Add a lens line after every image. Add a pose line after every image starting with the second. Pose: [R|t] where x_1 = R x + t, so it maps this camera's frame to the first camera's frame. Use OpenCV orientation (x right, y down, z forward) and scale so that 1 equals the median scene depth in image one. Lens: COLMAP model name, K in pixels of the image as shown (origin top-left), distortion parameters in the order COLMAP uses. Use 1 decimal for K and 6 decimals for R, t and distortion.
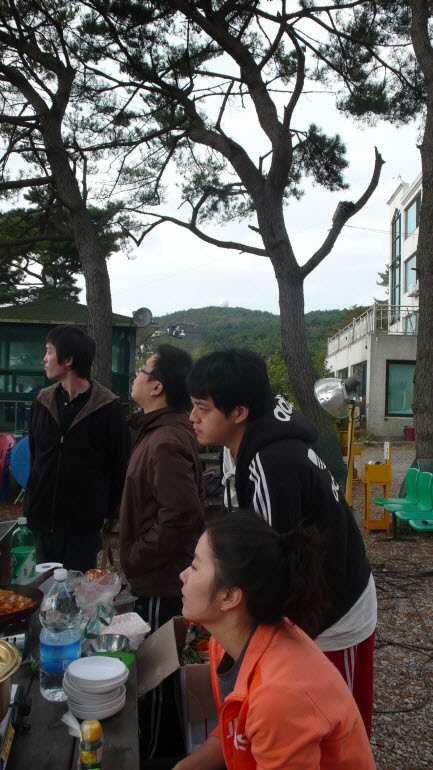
lens RADIAL K [[586.7, 0, 218.3], [0, 586.7, 371.6], [0, 0, 1]] dist [-0.127716, 0.066674]
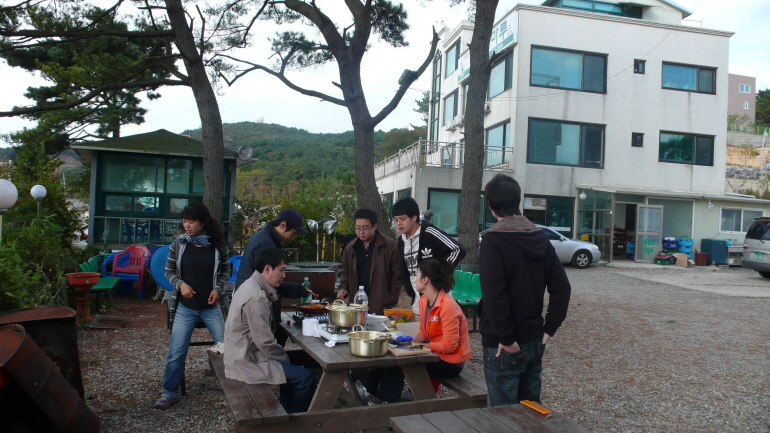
lens RADIAL K [[586.7, 0, 385.0], [0, 586.7, 216.5], [0, 0, 1]] dist [-0.127716, 0.066674]
pose [[0.974092, 0.017386, 0.225483, -0.098877], [-0.027638, 0.998719, 0.042388, -0.014888], [-0.224457, -0.047521, 0.973325, -0.222270]]
